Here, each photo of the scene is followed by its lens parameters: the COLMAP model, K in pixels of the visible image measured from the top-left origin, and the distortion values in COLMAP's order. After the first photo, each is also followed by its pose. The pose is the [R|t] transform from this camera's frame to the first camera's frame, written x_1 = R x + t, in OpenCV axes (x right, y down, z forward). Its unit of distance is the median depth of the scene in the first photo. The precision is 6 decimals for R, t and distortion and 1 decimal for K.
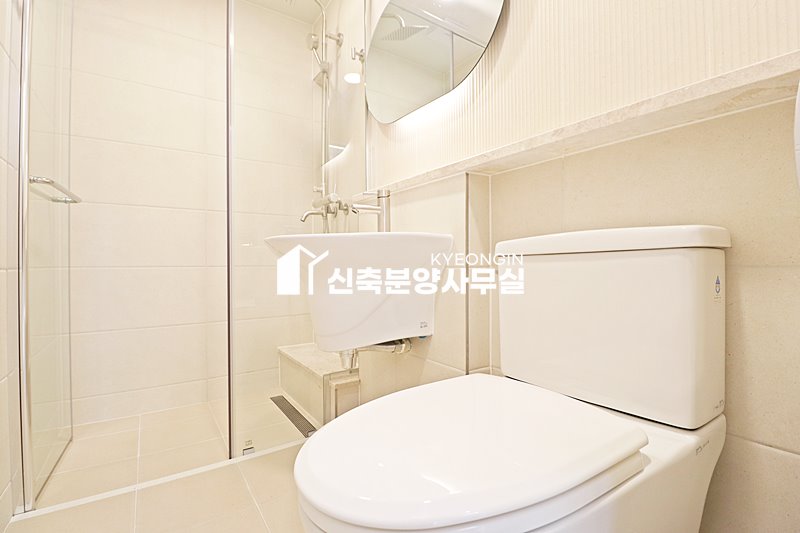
lens RADIAL K [[378.5, 0, 395.7], [0, 378.5, 262.8], [0, 0, 1]] dist [-0.000511, -0.012233]
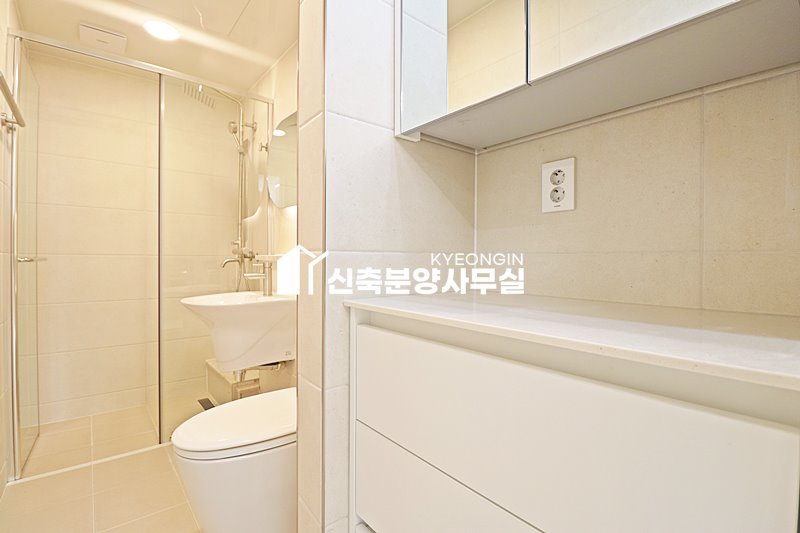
lens RADIAL K [[379.7, 0, 400.0], [0, 379.7, 266.5], [0, 0, 1]] dist [-0.002054, -0.014195]
pose [[0.993500, 0.014145, 0.112950, 0.252374], [-0.016179, 0.999723, 0.017108, -0.166348], [-0.112676, -0.018824, 0.993453, -0.440524]]
